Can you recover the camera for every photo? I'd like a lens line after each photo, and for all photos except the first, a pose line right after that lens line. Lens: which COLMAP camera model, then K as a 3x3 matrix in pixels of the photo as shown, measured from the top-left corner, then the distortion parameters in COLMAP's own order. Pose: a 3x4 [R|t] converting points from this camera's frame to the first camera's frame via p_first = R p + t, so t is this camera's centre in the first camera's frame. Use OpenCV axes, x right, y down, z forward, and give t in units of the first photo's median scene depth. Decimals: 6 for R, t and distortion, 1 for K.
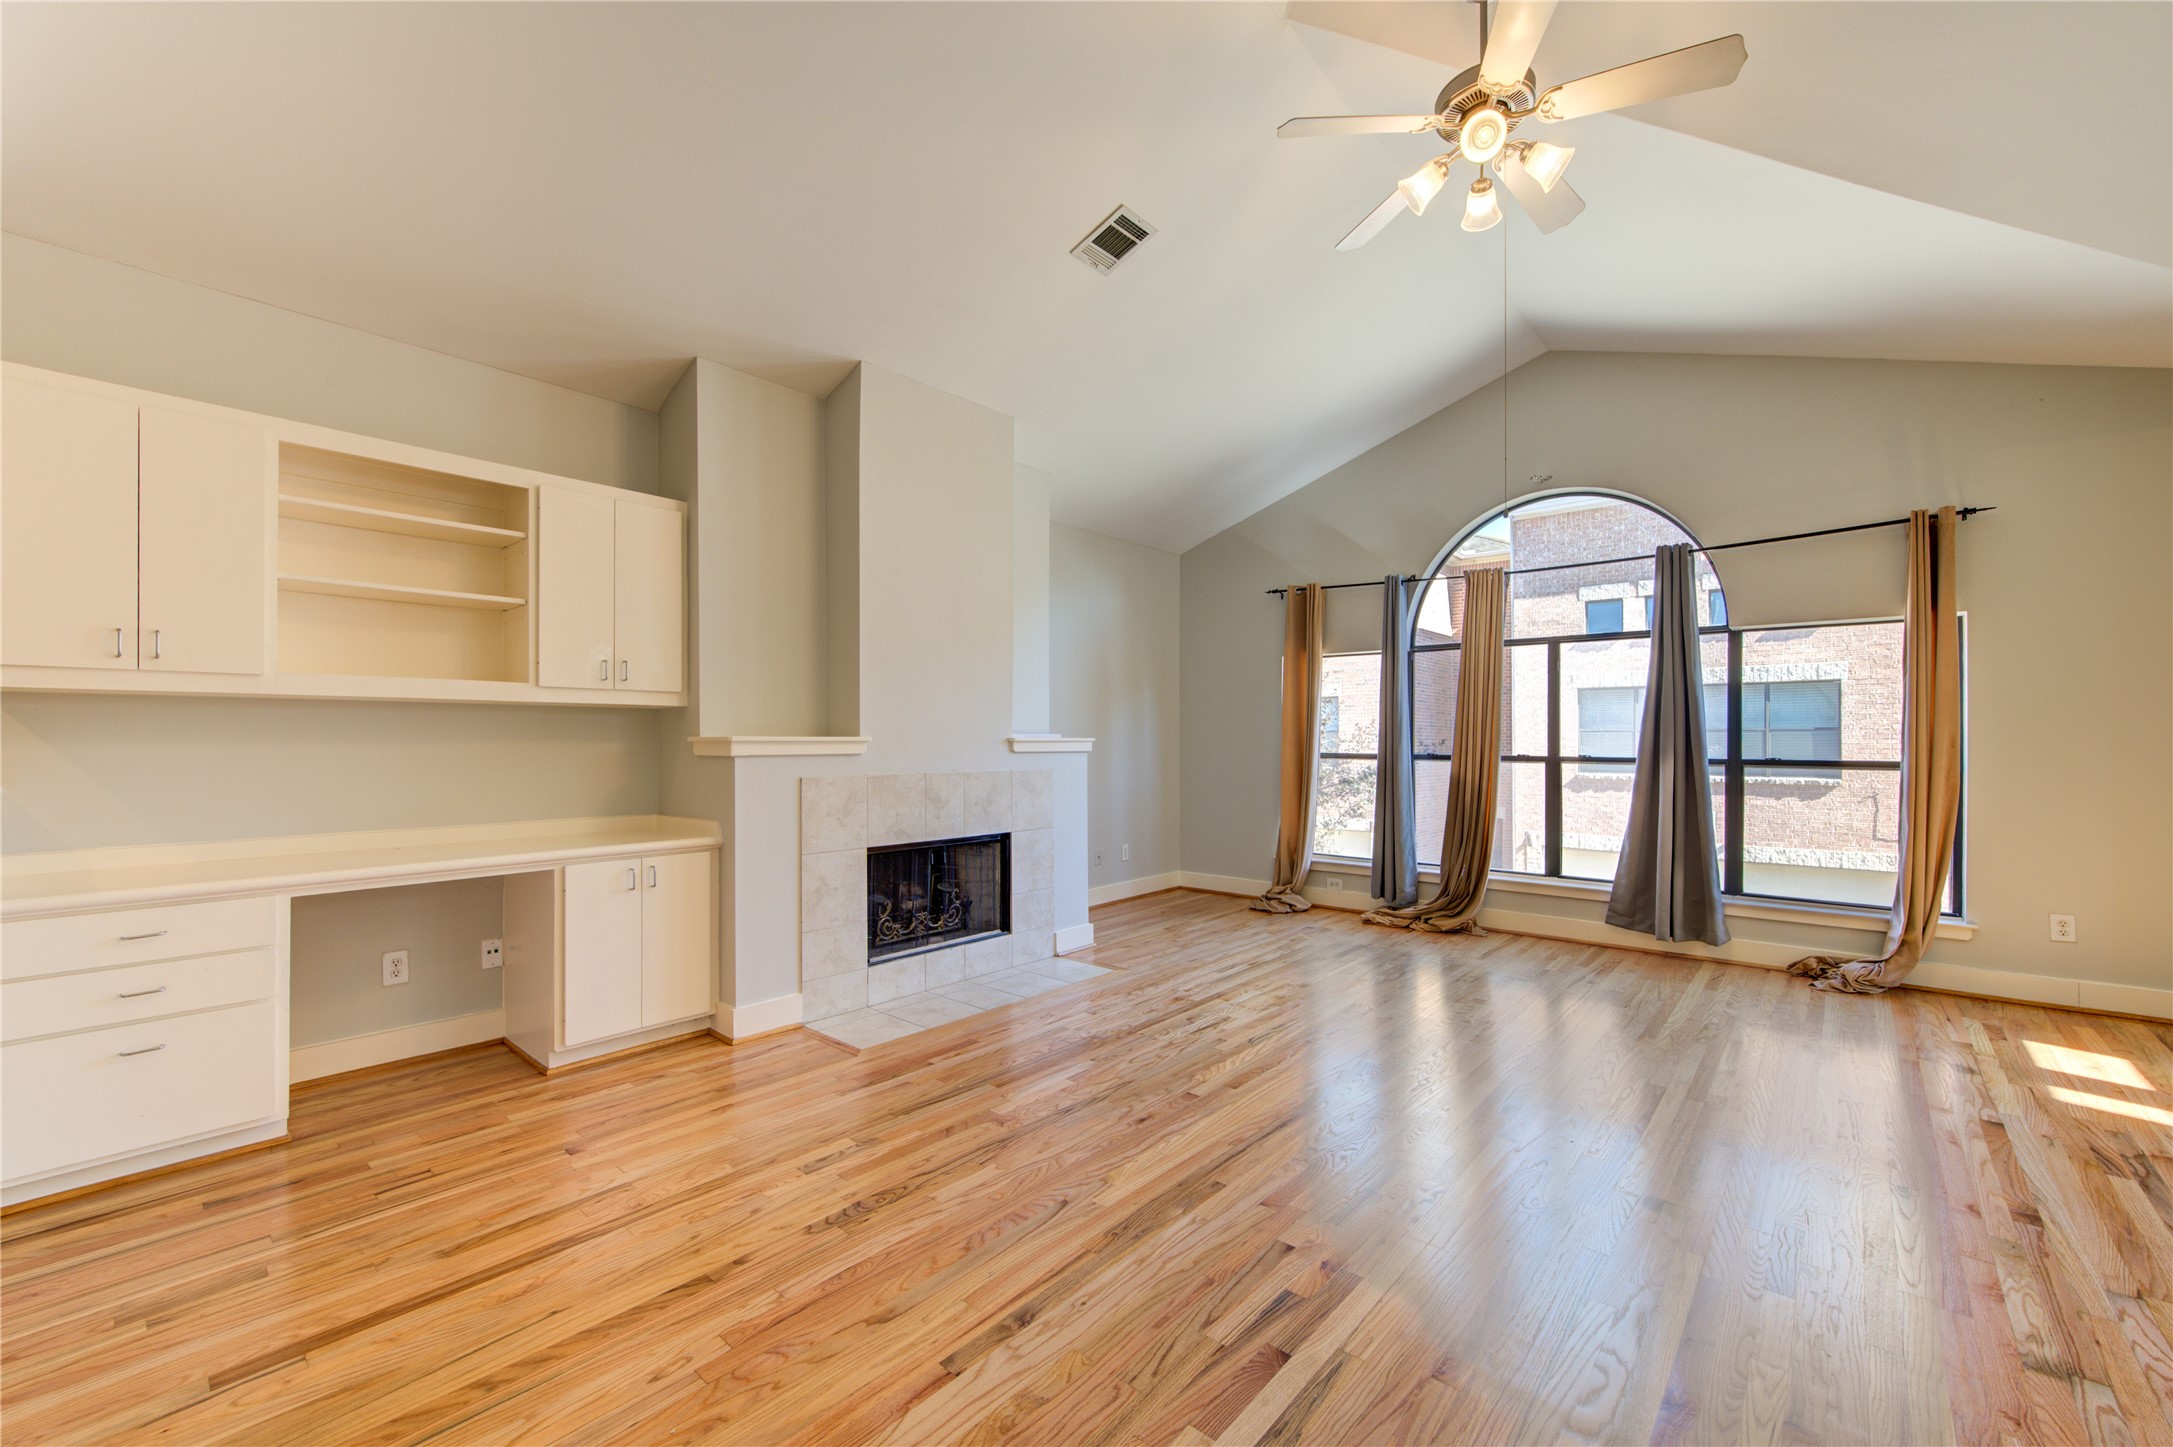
lens RADIAL K [[859.6, 0, 1124.3], [0, 859.6, 744.9], [0, 0, 1]] dist [0.002342, -0.000508]
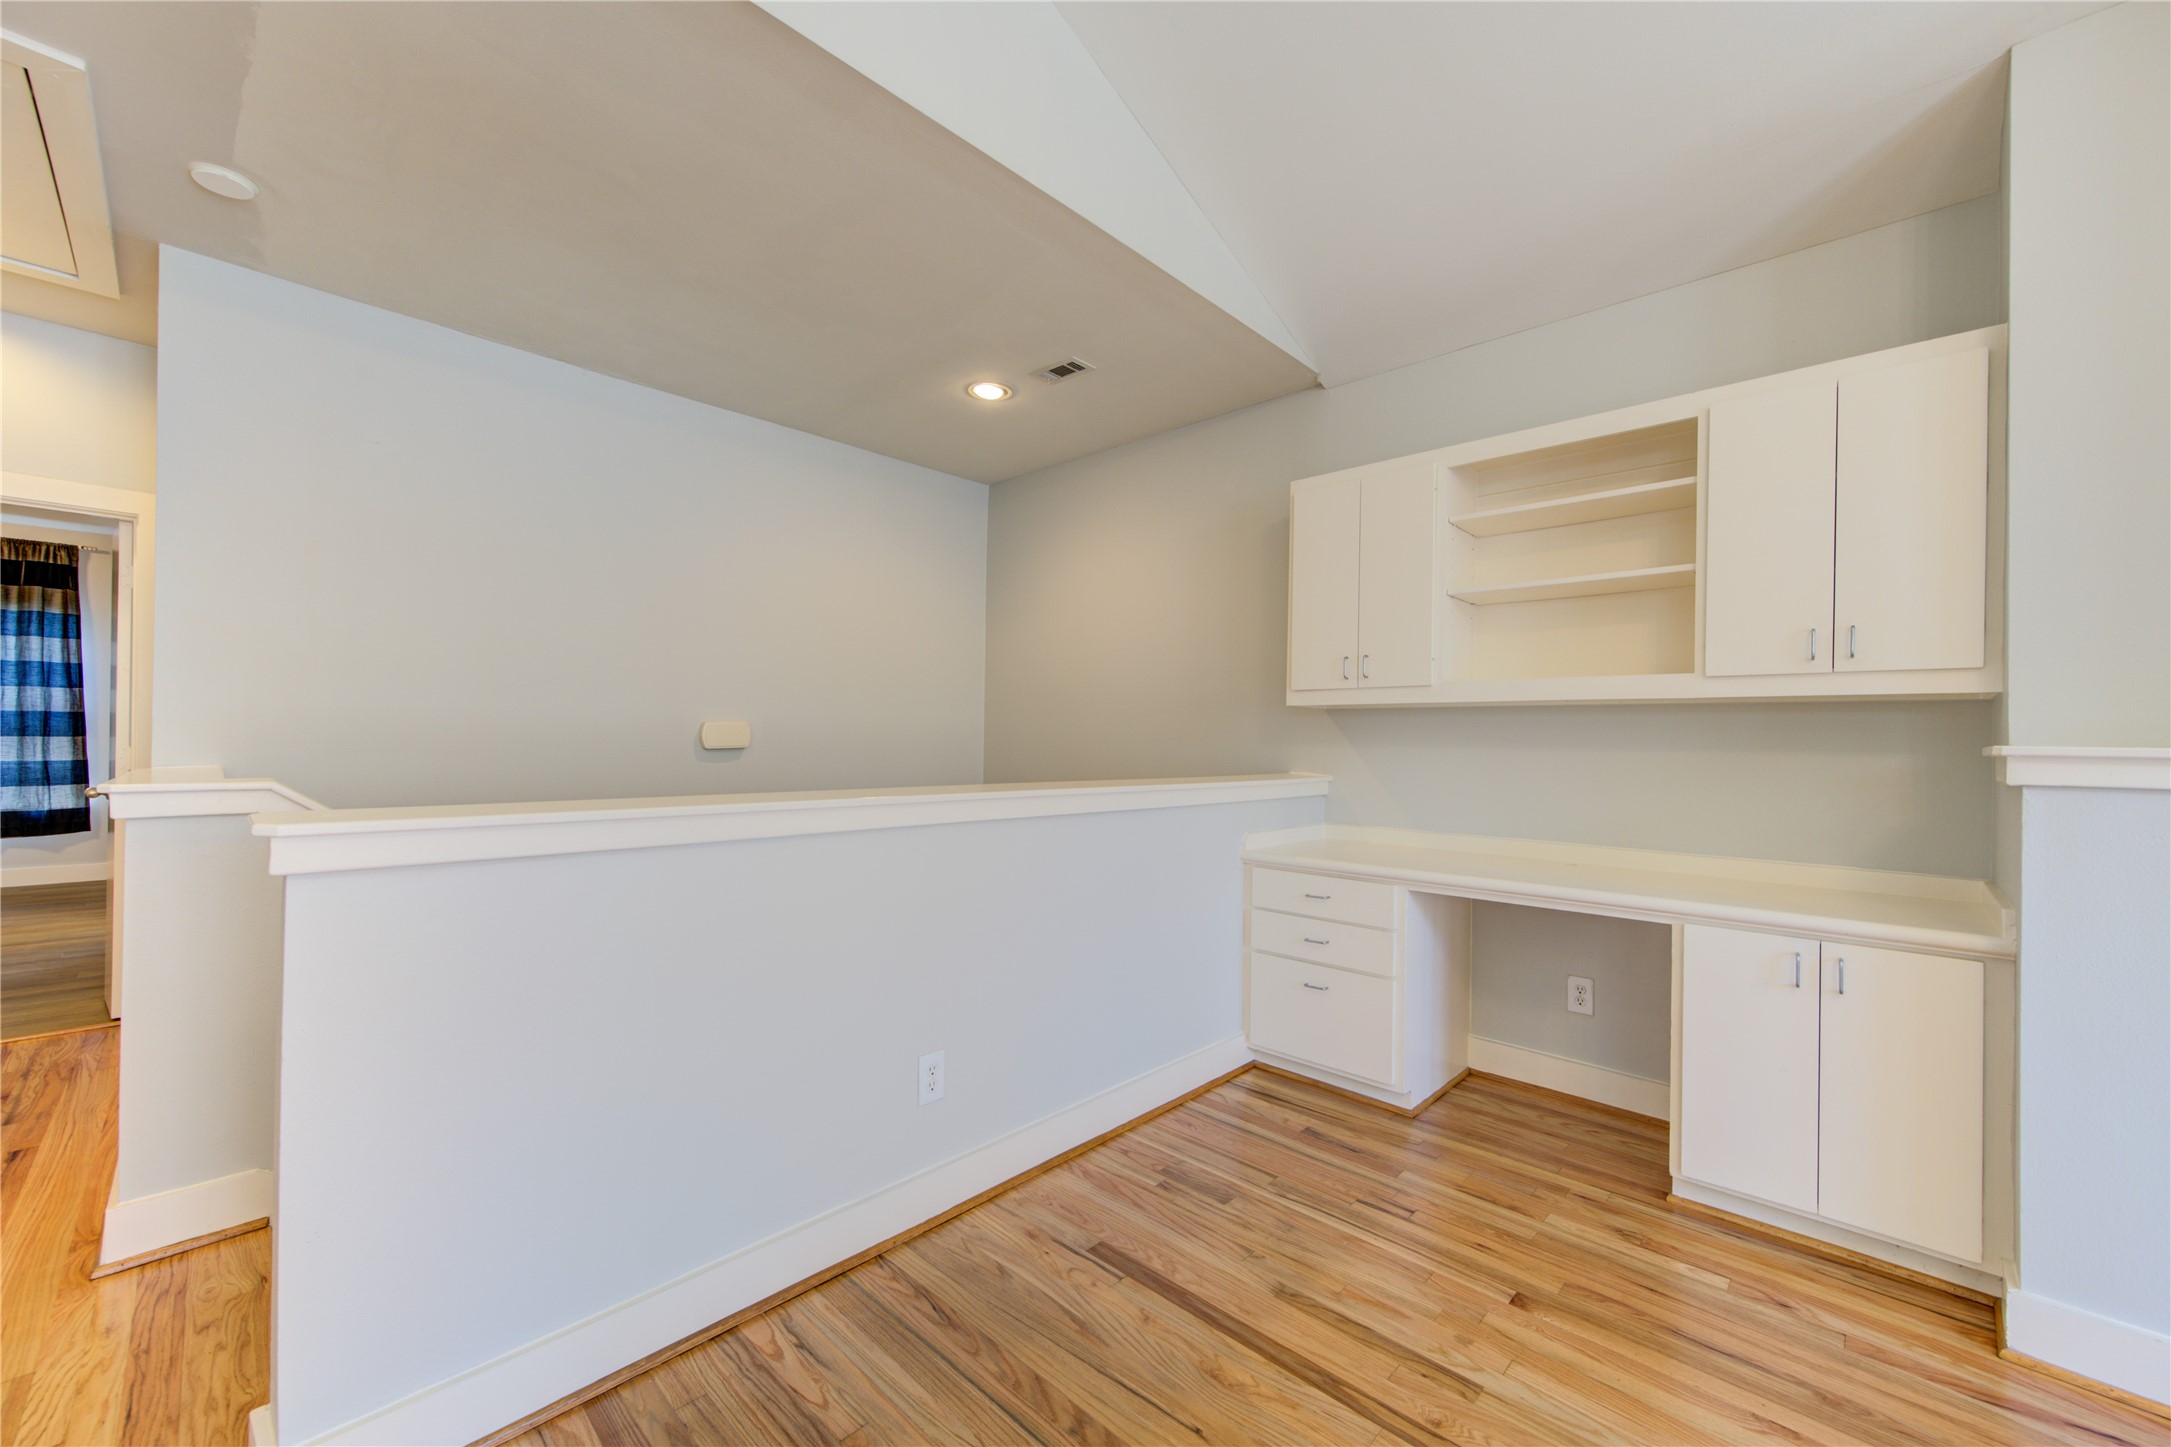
lens RADIAL K [[858.9, 0, 1075.6], [0, 858.9, 729.7], [0, 0, 1]] dist [0.002342, -0.000508]
pose [[-0.072301, -0.006962, -0.997359, 0.090881], [-0.024172, 0.999694, -0.005226, -0.003267], [0.997090, 0.023730, -0.072447, 0.477781]]
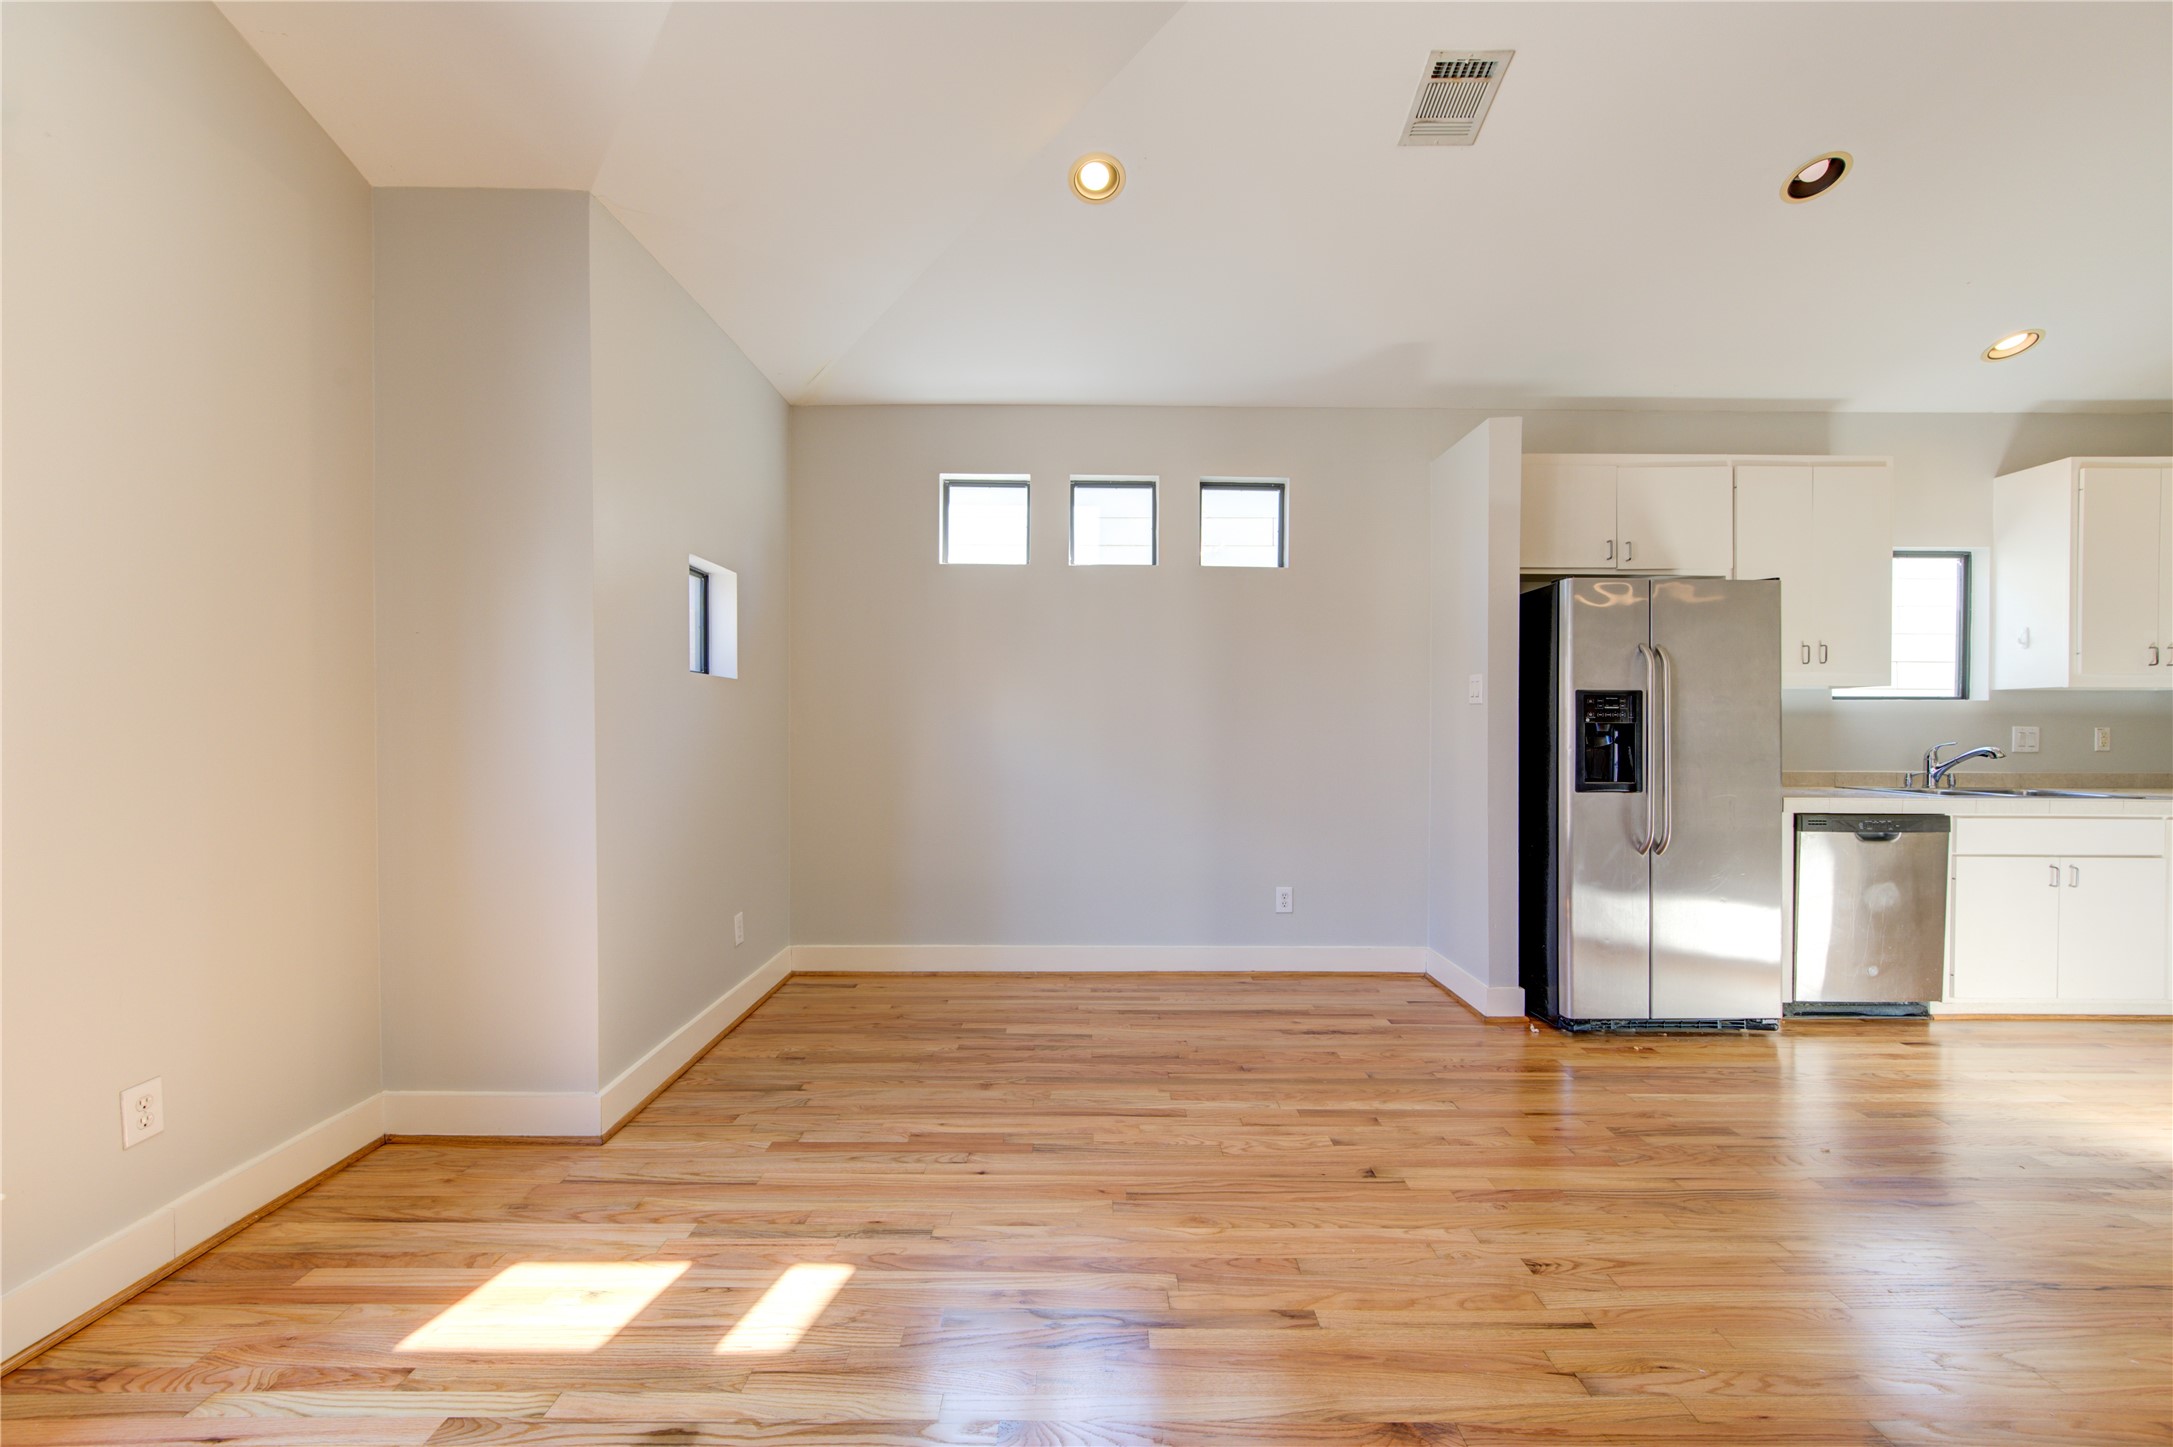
lens RADIAL K [[859.6, 0, 1093.2], [0, 859.6, 743.3], [0, 0, 1]] dist [0.002342, -0.000508]
pose [[-0.643396, -0.018873, 0.765301, 0.463739], [0.000186, 0.999692, 0.024809, 0.000974], [-0.765533, 0.016105, -0.643194, 1.034421]]
